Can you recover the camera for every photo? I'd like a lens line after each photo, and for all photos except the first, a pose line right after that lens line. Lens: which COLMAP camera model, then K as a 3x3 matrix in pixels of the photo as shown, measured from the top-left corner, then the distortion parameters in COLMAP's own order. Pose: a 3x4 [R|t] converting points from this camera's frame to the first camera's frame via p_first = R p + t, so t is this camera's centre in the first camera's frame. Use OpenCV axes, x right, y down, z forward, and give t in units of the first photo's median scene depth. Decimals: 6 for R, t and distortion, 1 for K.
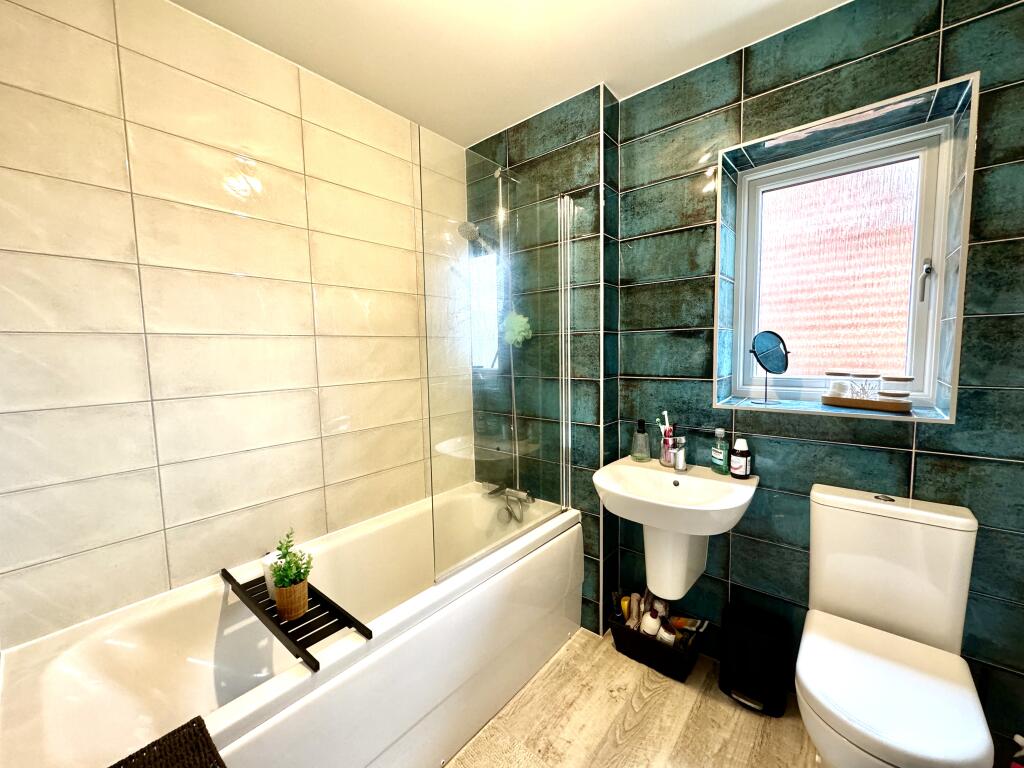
lens RADIAL K [[410.0, 0, 513.3], [0, 410.0, 384.0], [0, 0, 1]] dist [-0.001803, -0.000056]
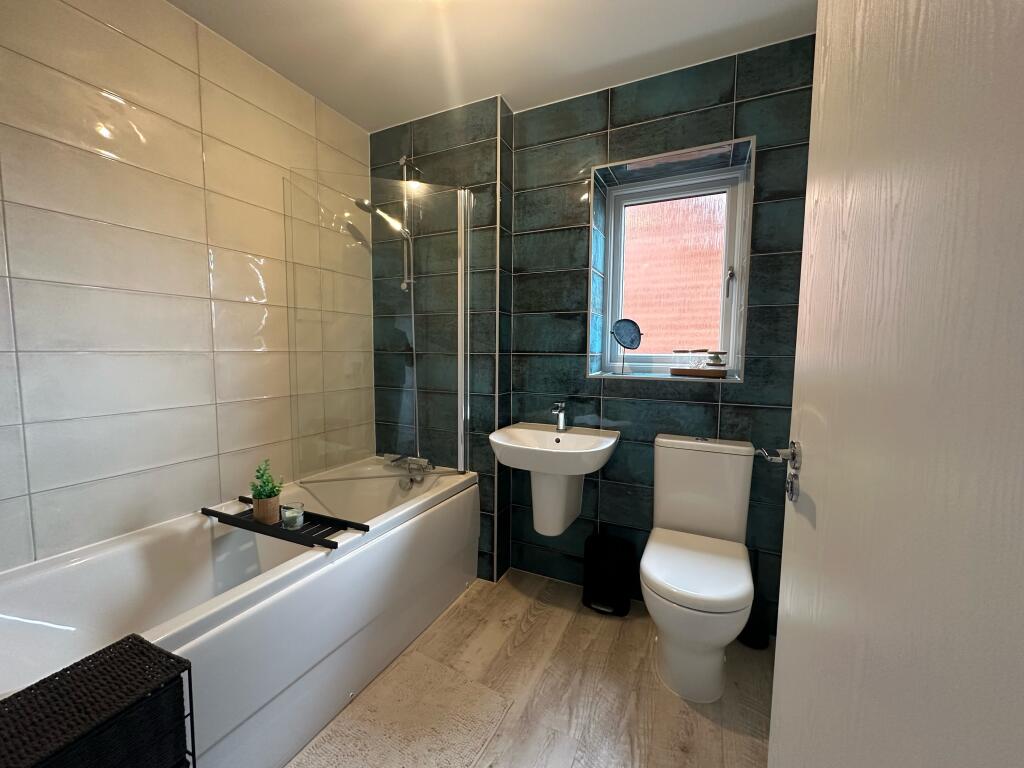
lens RADIAL K [[406.8, 0, 511.7], [0, 406.8, 379.3], [0, 0, 1]] dist [-0.002747, 0.000177]
pose [[0.968148, 0.008731, 0.250226, -0.028916], [-0.006757, 0.999939, -0.008748, 0.075999], [-0.250287, 0.006778, 0.968148, -0.111777]]
